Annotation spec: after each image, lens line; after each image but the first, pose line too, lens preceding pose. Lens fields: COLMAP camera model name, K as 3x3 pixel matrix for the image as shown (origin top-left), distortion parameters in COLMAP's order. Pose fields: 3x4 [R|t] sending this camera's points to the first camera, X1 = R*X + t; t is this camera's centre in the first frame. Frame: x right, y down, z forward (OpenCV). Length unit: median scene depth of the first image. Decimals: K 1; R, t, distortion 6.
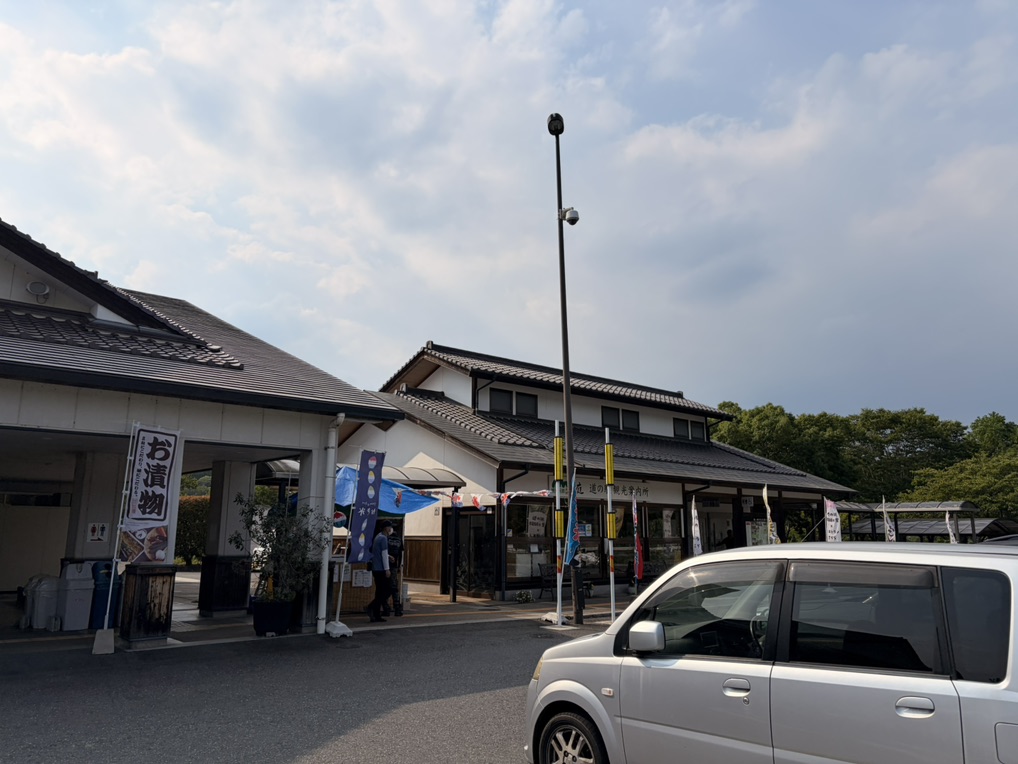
lens RADIAL K [[764.1, 0, 502.0], [0, 764.1, 393.5], [0, 0, 1]] dist [0.021852, -0.011241]
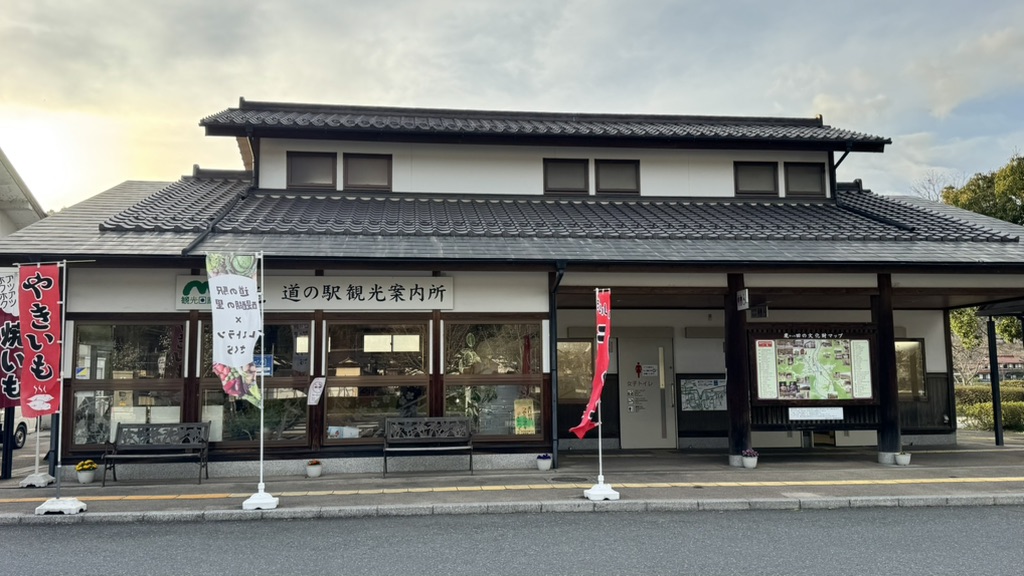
lens RADIAL K [[845.3, 0, 519.5], [0, 845.3, 288.1], [0, 0, 1]] dist [0.023493, 0.001039]
pose [[0.813614, -0.060045, -0.578296, 0.728193], [0.112319, 0.992149, 0.055006, 0.116465], [0.570453, -0.109707, 0.813970, 0.624652]]
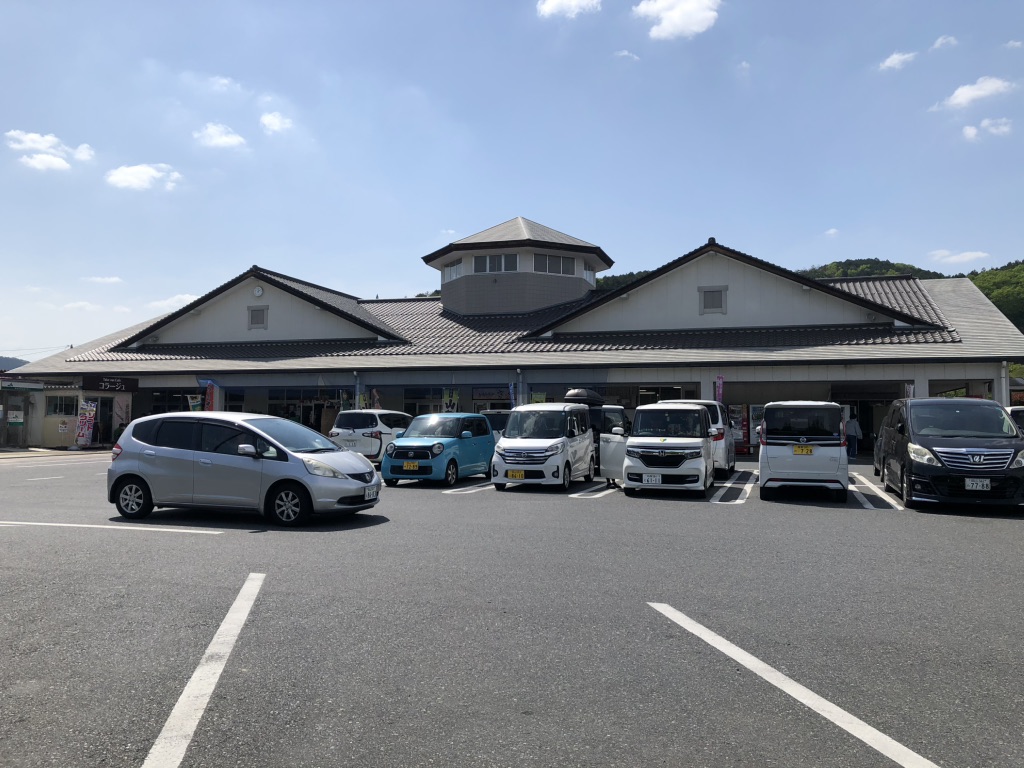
lens RADIAL K [[809.5, 0, 518.2], [0, 809.5, 381.6], [0, 0, 1]] dist [0.015879, -0.020154]
pose [[0.522749, -0.048061, -0.851130, 0.669072], [0.151435, 0.987766, 0.037232, -0.138653], [0.838928, -0.148354, 0.523632, -0.880651]]
